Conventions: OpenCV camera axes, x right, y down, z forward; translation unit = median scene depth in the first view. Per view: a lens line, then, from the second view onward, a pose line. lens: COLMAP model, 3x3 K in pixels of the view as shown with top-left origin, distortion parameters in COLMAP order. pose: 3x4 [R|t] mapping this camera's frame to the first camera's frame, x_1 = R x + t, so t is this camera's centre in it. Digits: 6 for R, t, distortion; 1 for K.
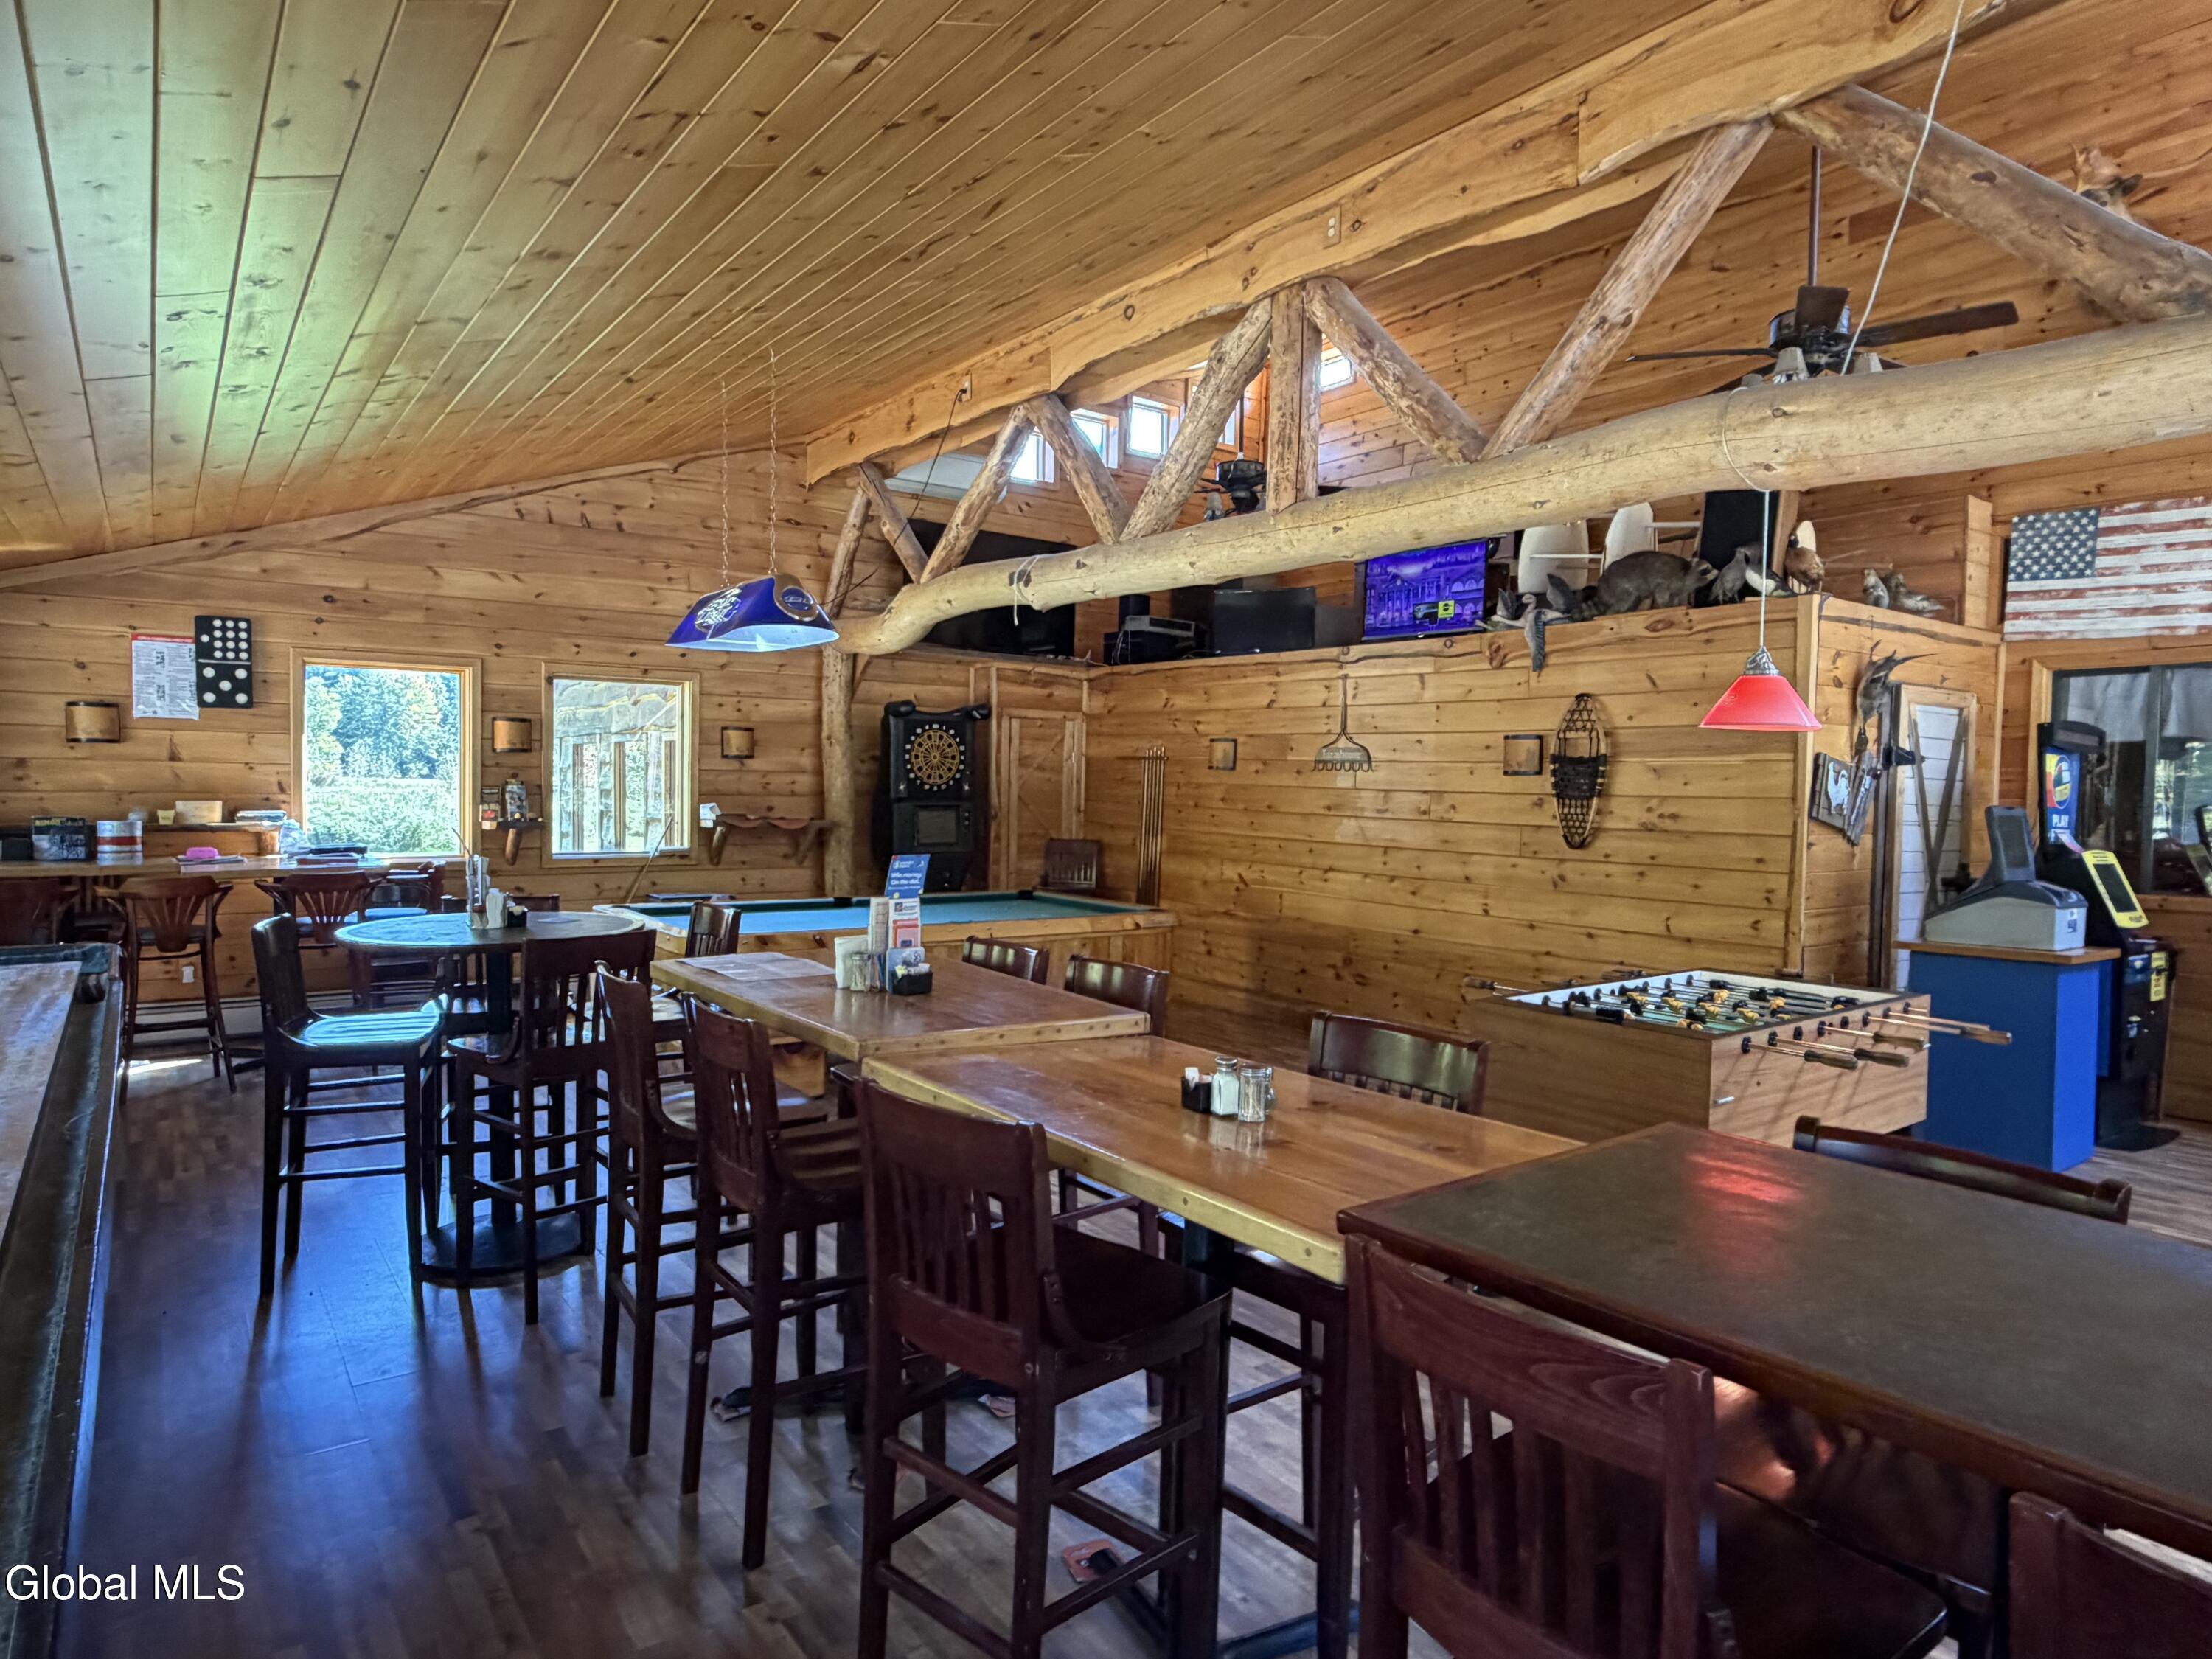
lens RADIAL K [[1297.9, 0, 1106.0], [0, 1297.9, 829.5], [0, 0, 1]] dist [0.001011, 0.000504]
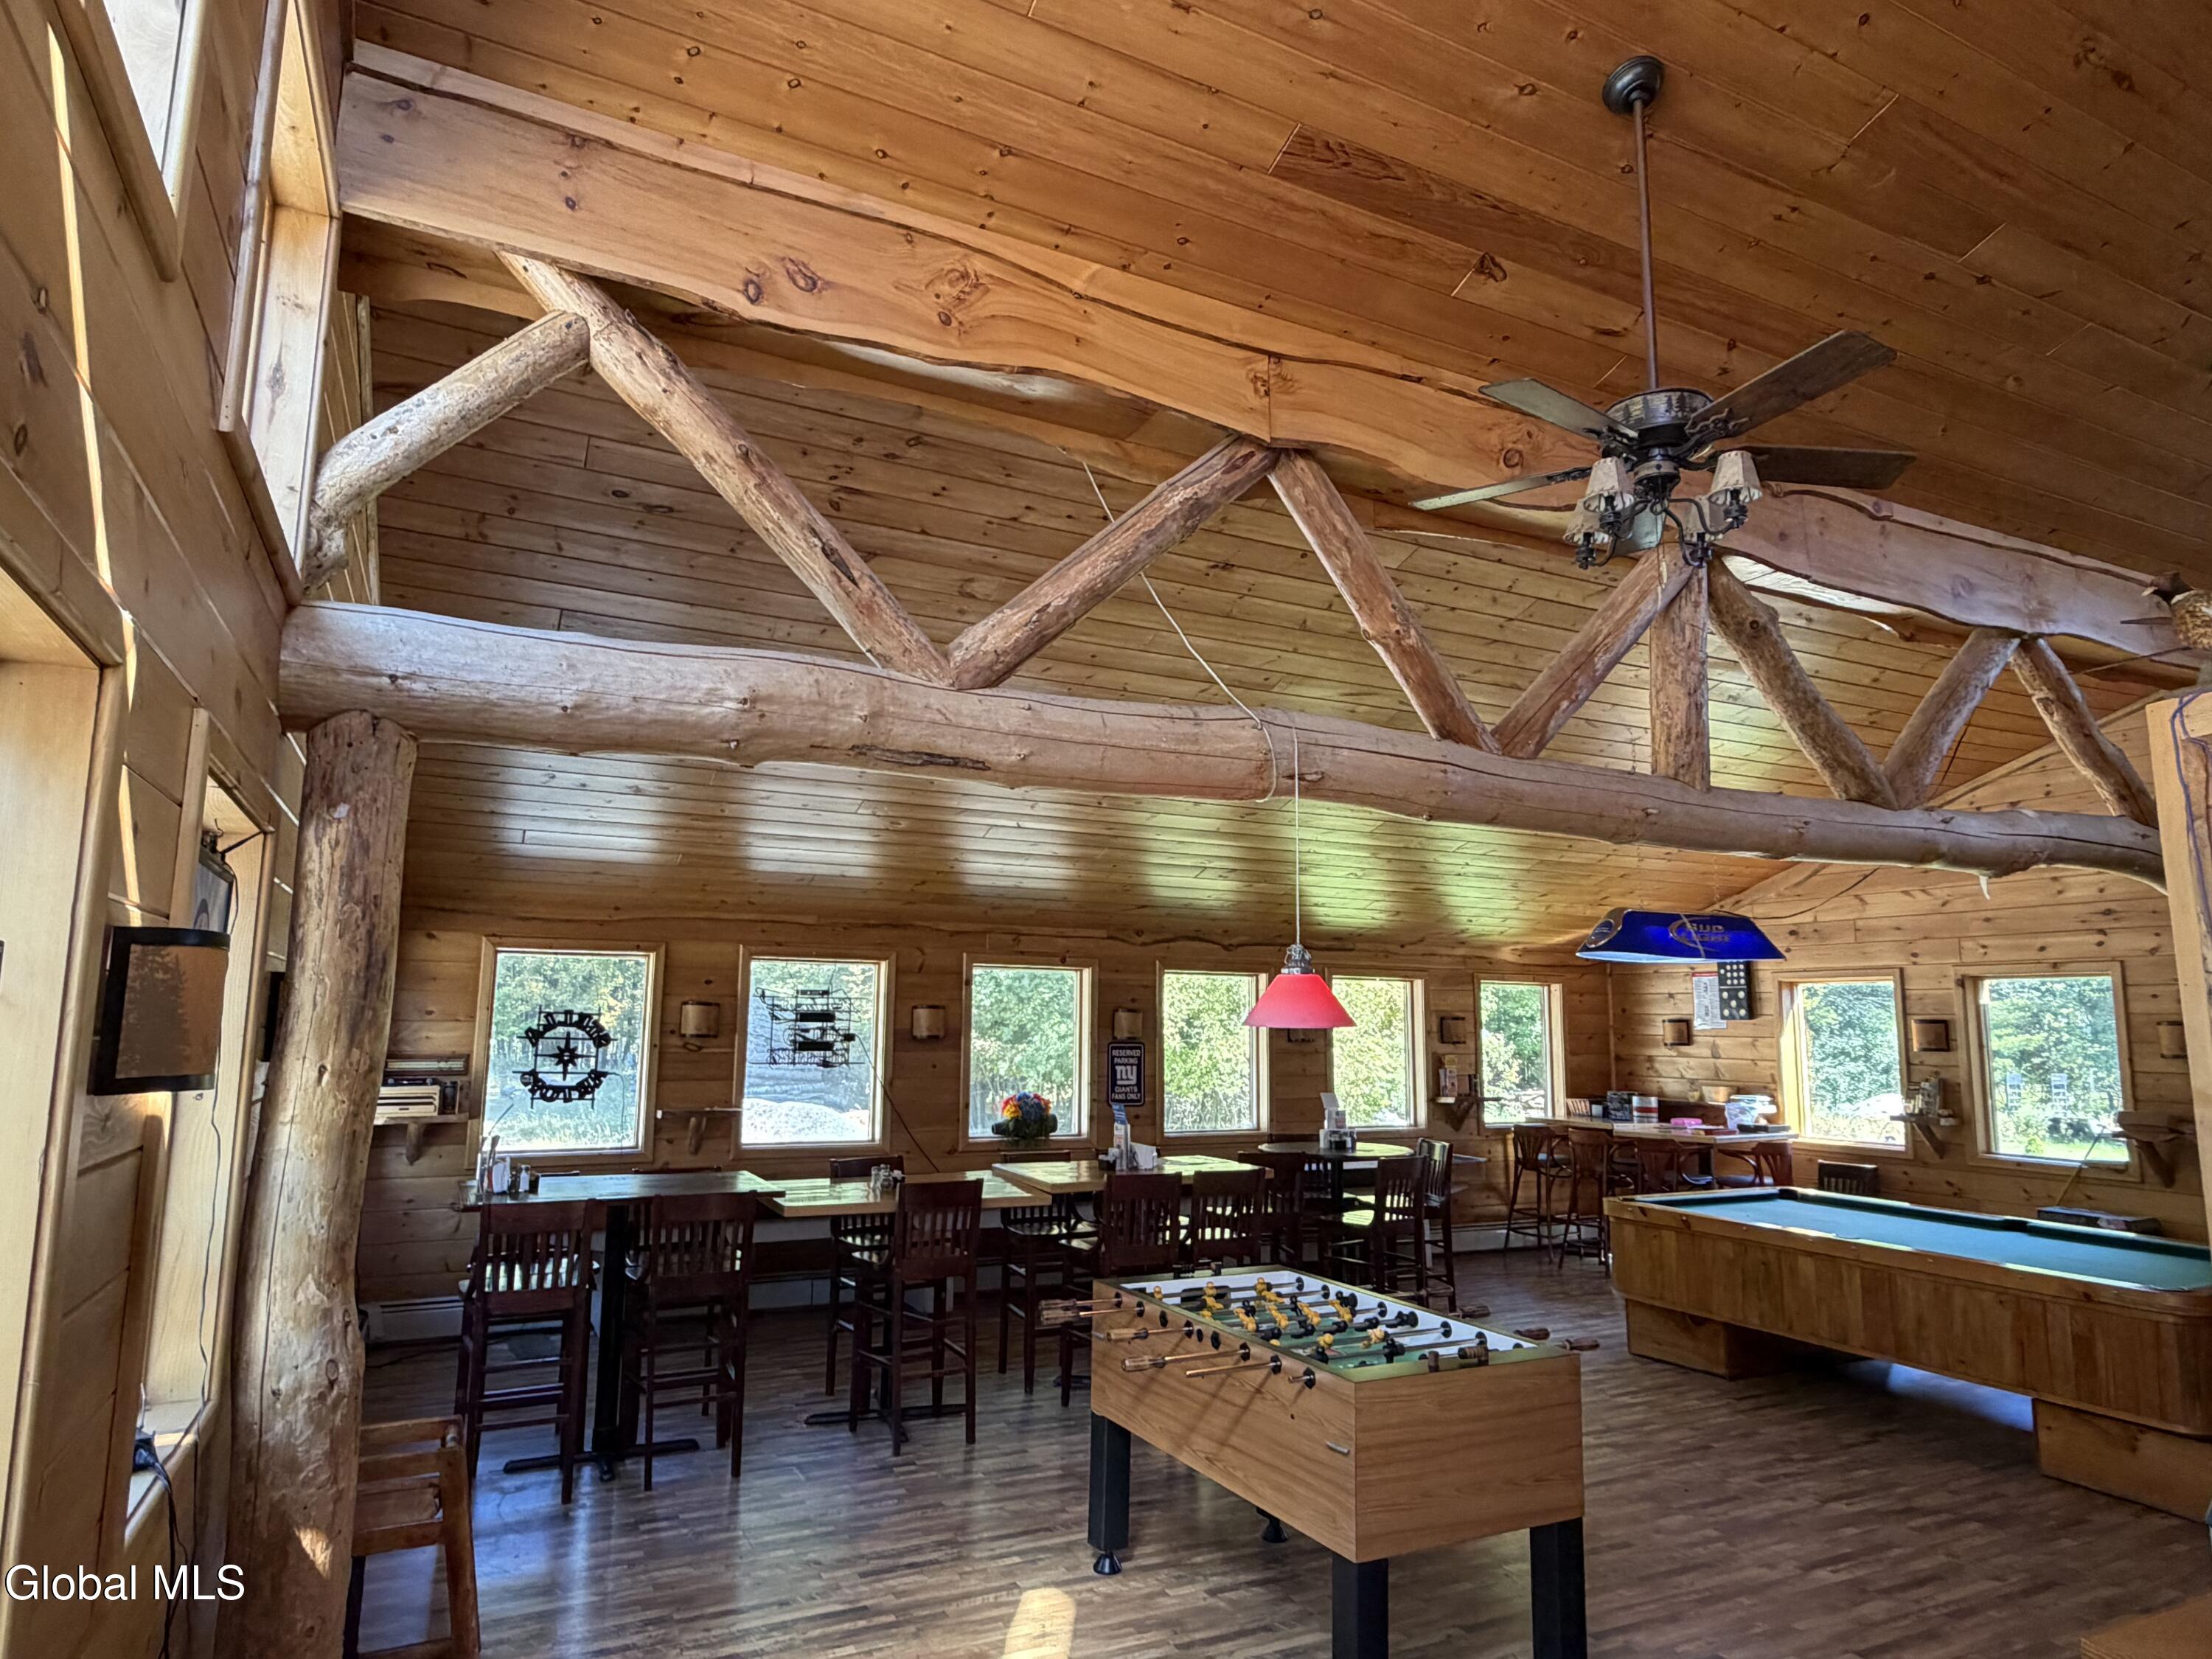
lens RADIAL K [[1297.9, 0, 1106.0], [0, 1297.9, 829.5], [0, 0, 1]] dist [0.001011, 0.000504]
pose [[-0.172701, -0.163464, -0.971316, 0.836532], [-0.053871, 0.986224, -0.156394, -0.040097], [0.983500, 0.025316, -0.179128, 0.574725]]
